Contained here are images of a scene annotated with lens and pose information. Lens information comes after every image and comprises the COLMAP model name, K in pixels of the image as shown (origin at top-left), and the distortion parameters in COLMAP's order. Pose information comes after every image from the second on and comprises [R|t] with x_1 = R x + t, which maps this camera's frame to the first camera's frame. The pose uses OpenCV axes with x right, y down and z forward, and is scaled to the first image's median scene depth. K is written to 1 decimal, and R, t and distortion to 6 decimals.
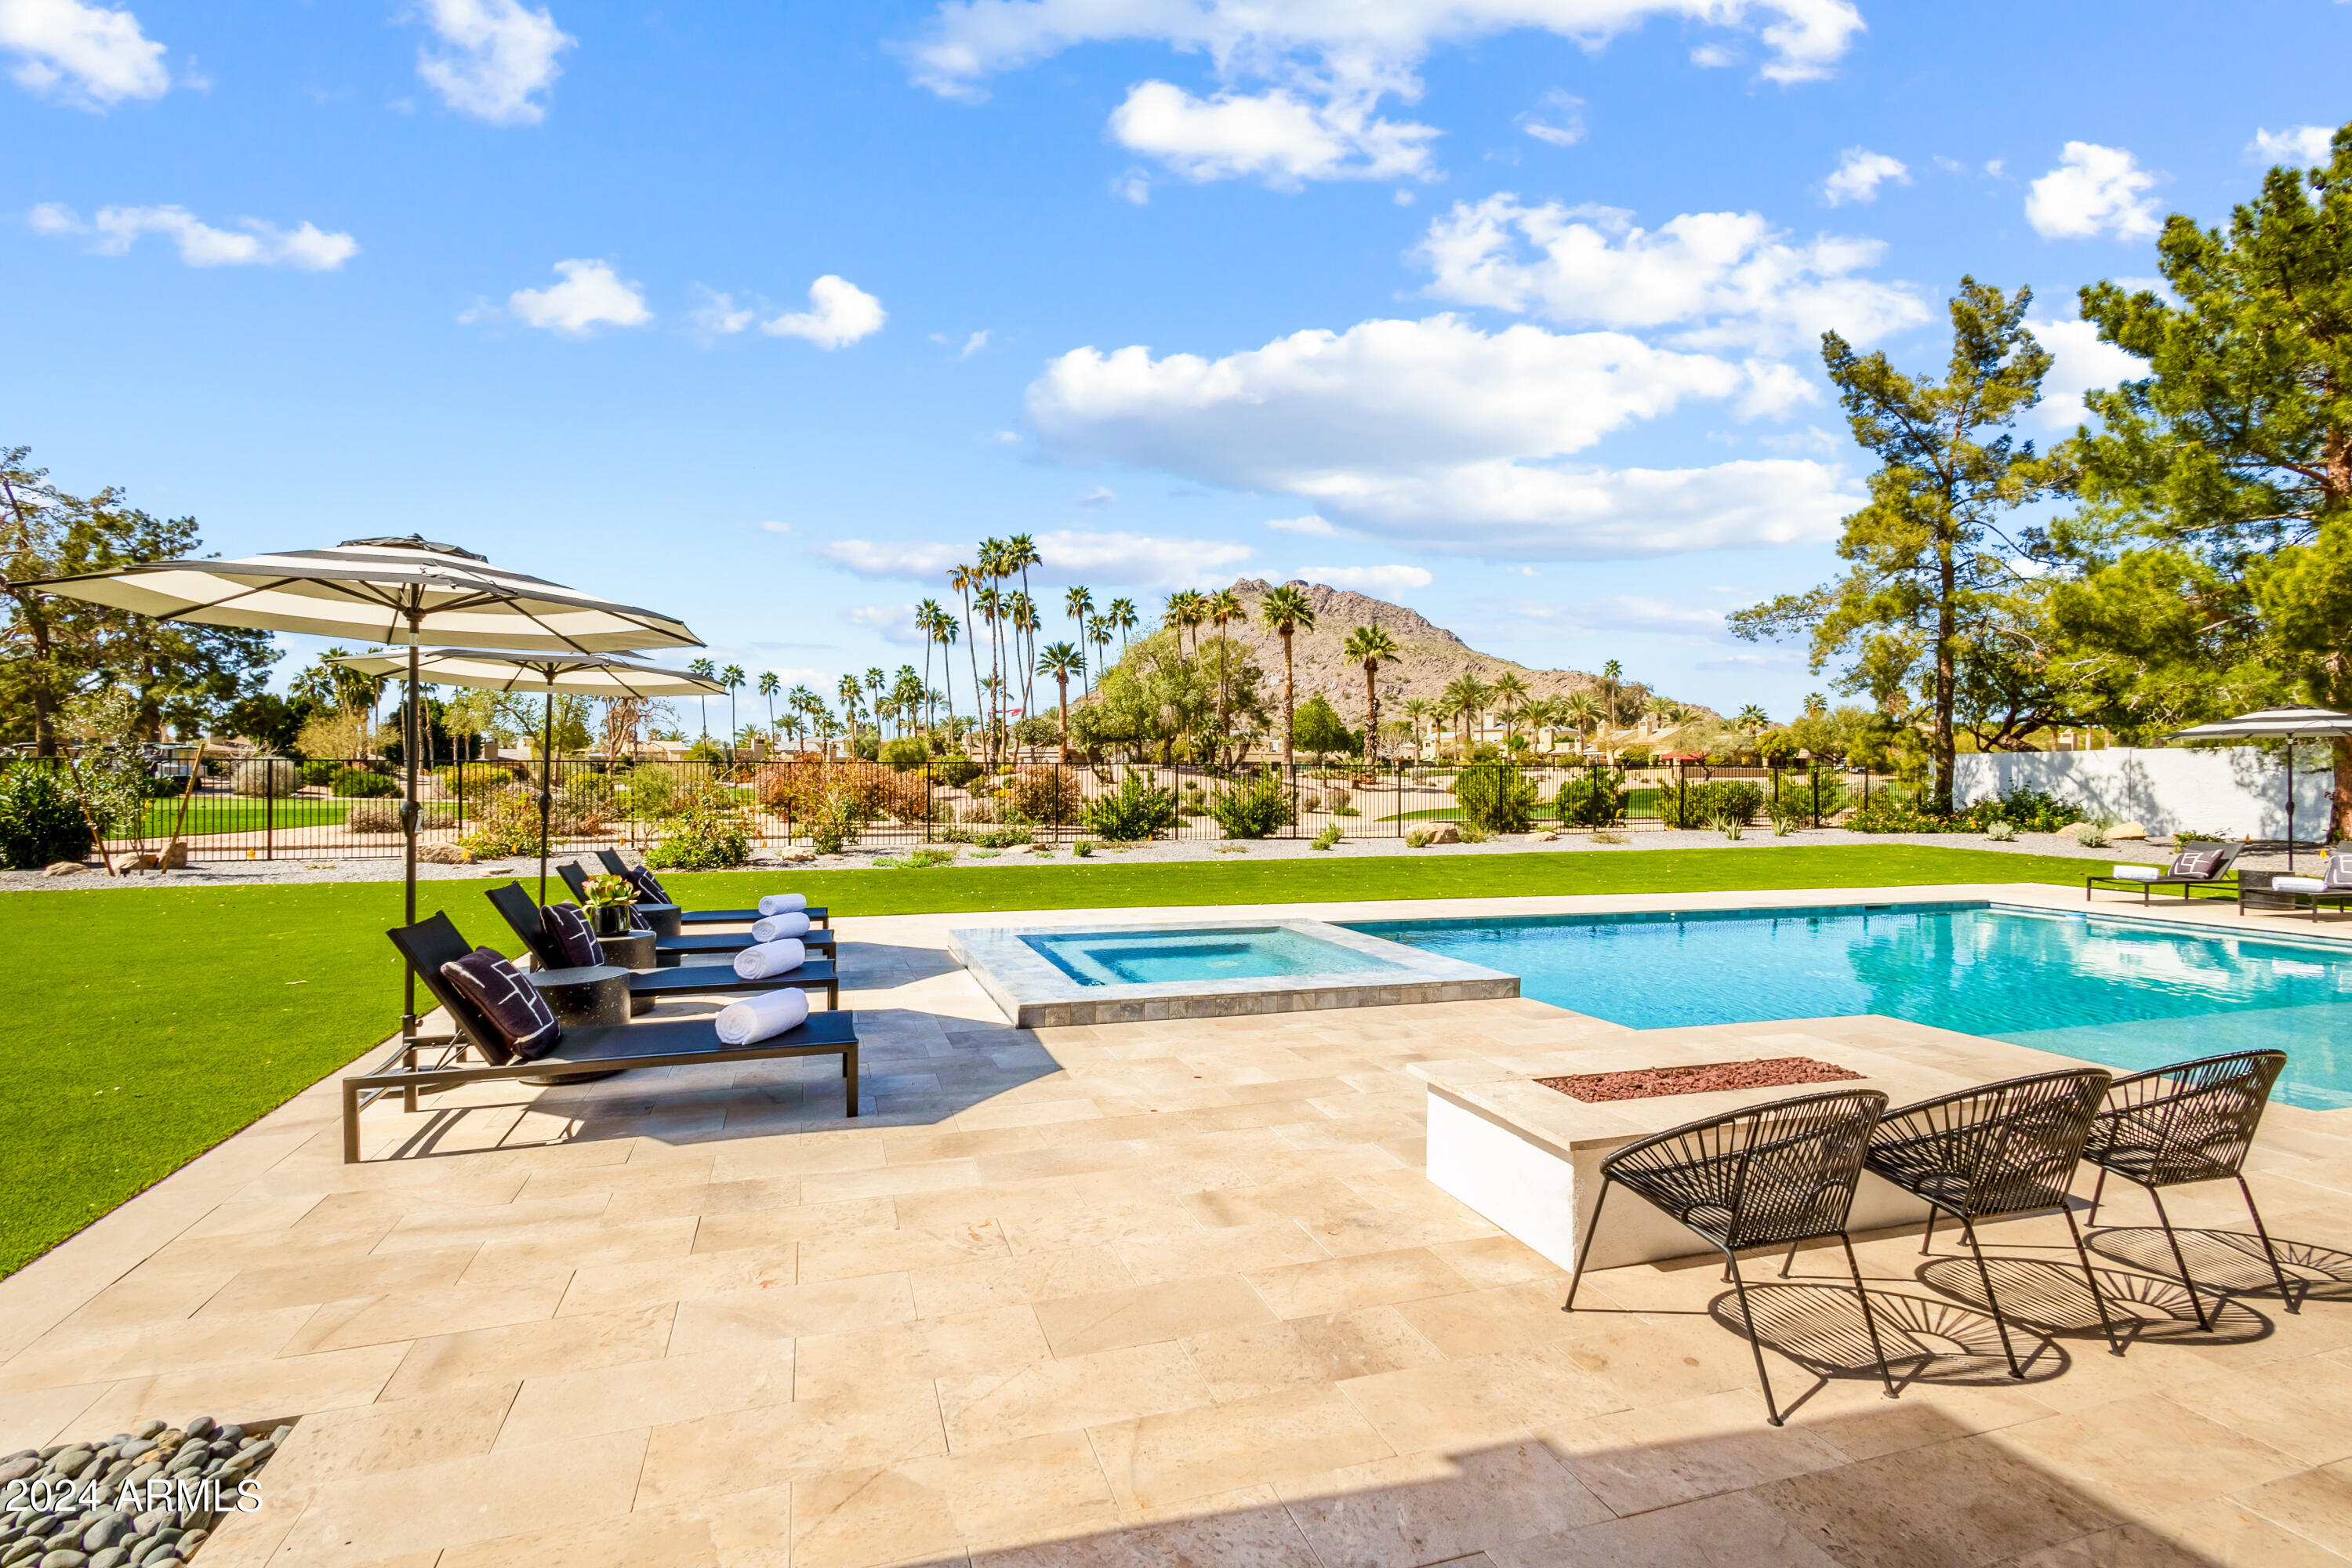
lens RADIAL K [[1088.1, 0, 1151.9], [0, 1088.1, 785.2], [0, 0, 1]] dist [0.003191, -0.001525]
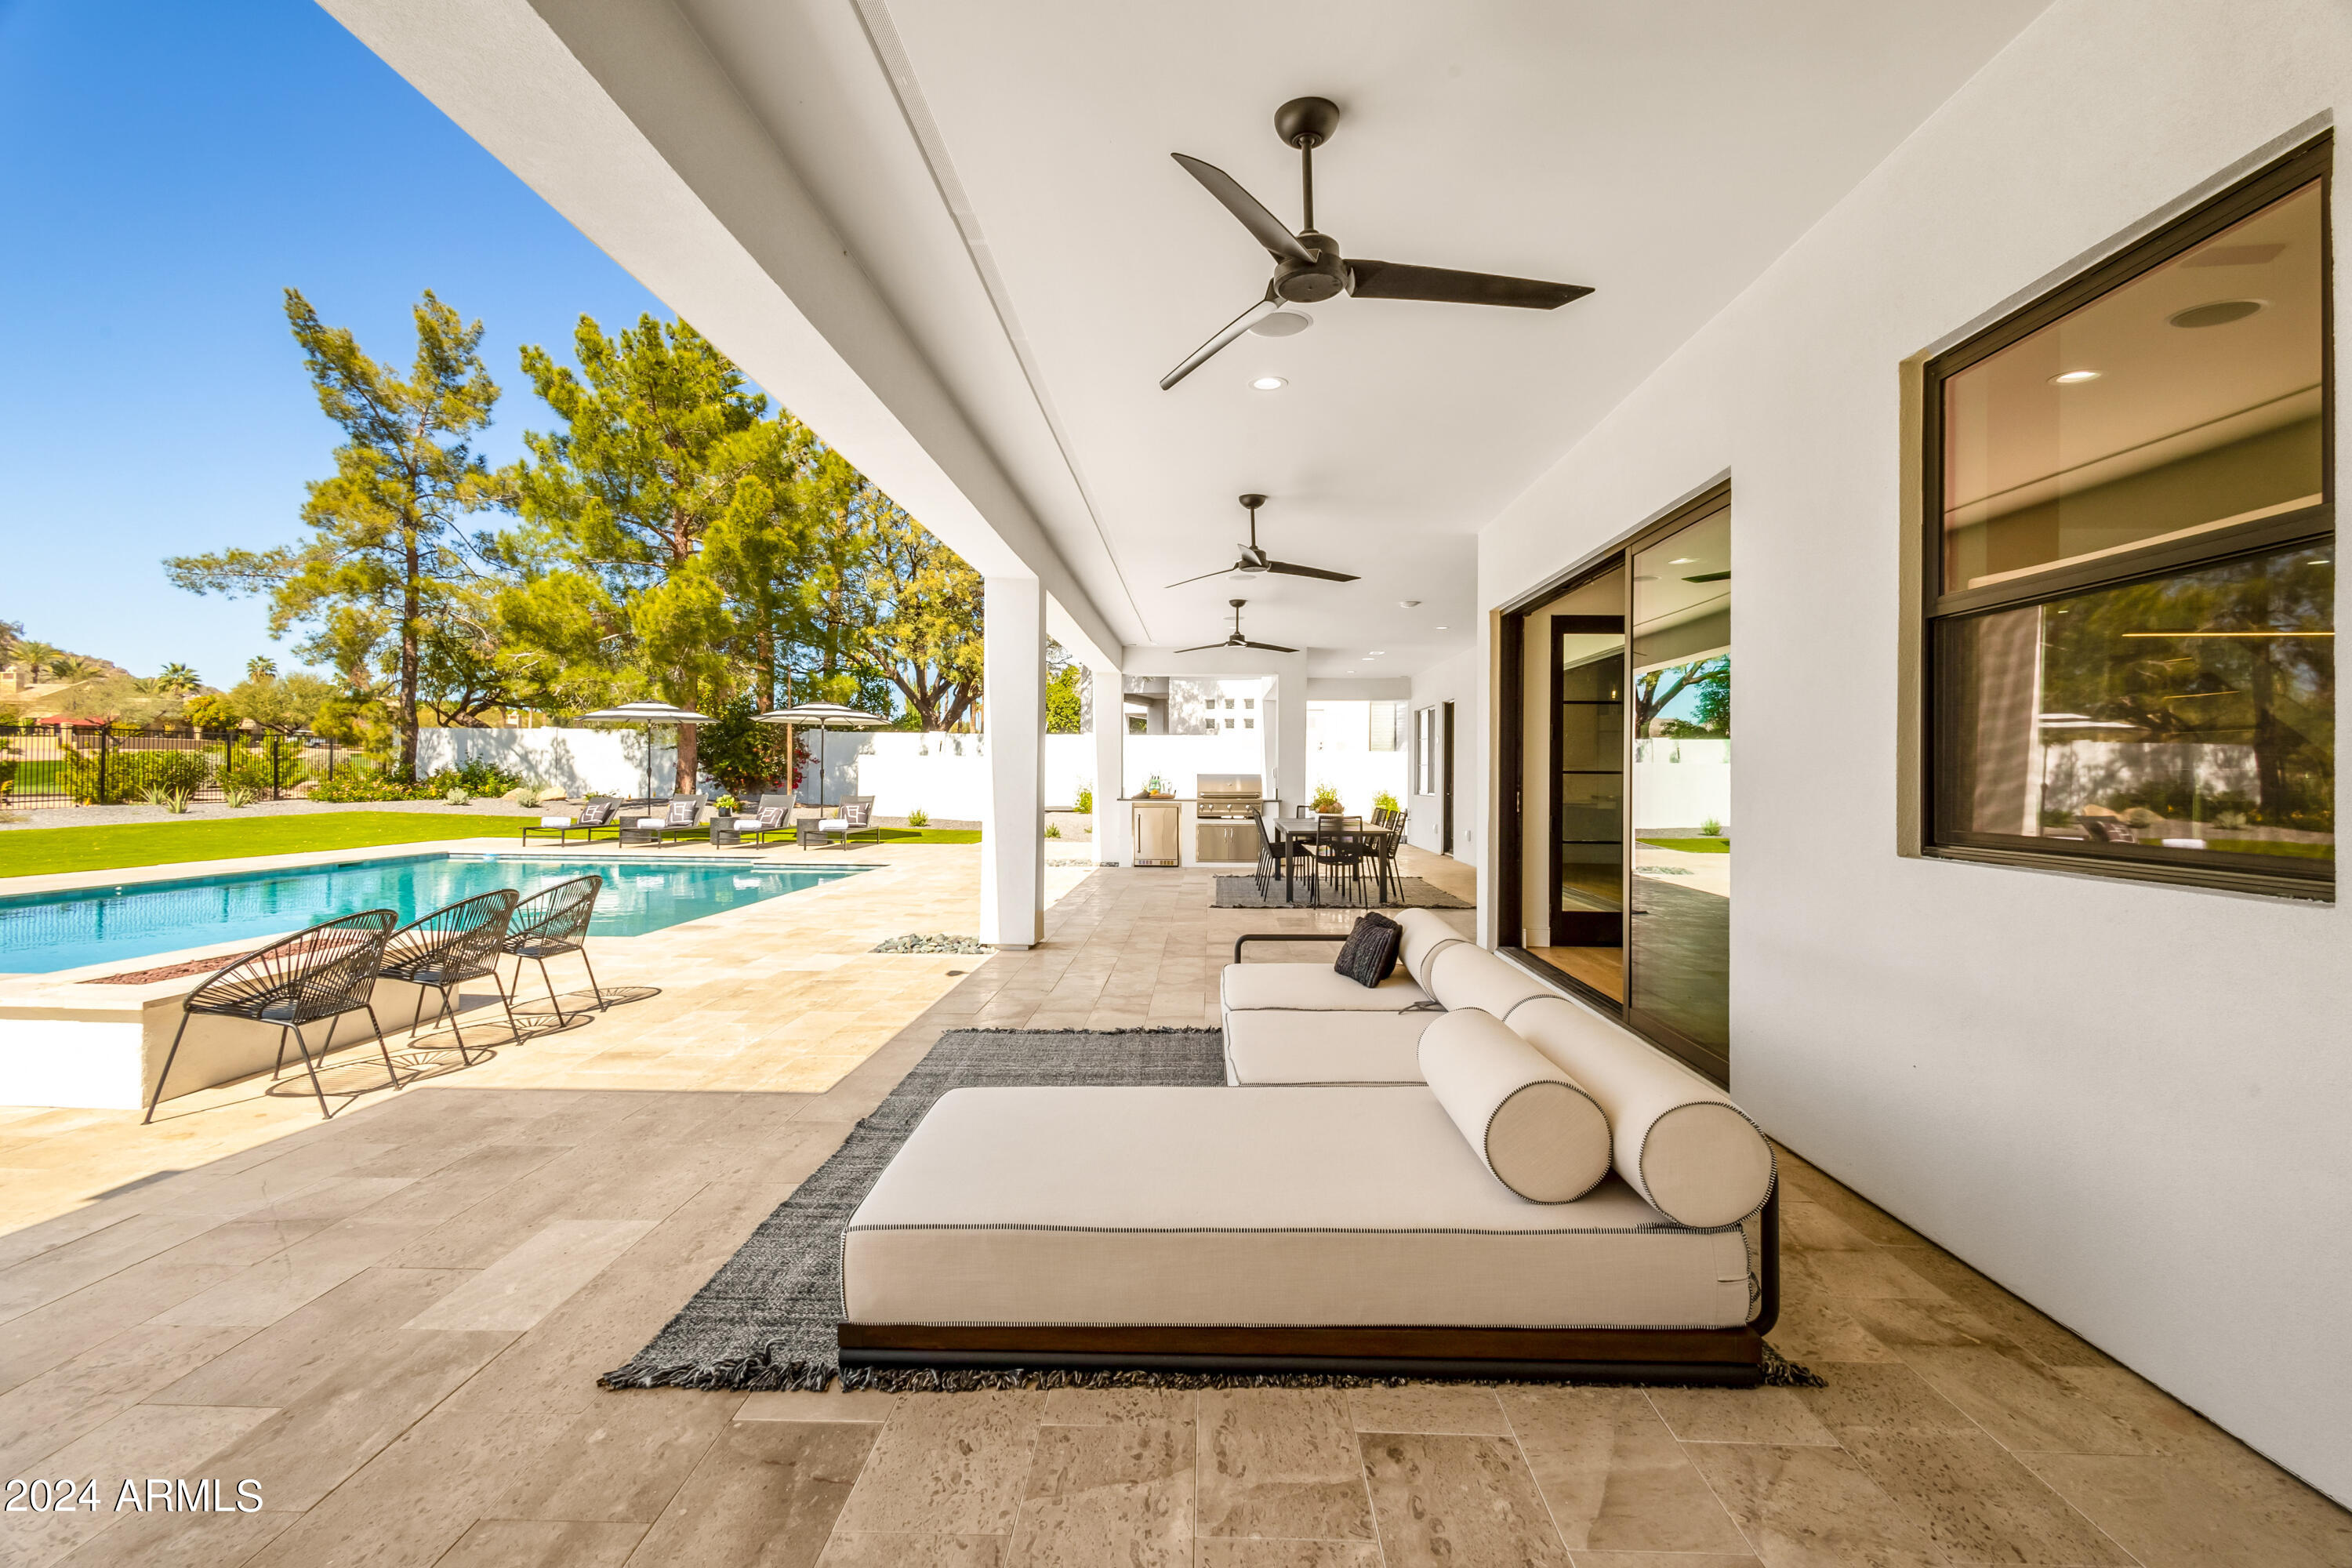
lens RADIAL K [[1109.0, 0, 1183.1], [0, 1109.0, 776.8], [0, 0, 1]] dist [0.004062, -0.001076]
pose [[0.324184, -0.004487, 0.945983, -0.063123], [-0.008222, 0.999938, 0.007561, 0.006181], [-0.945958, -0.010229, 0.324127, -0.079911]]
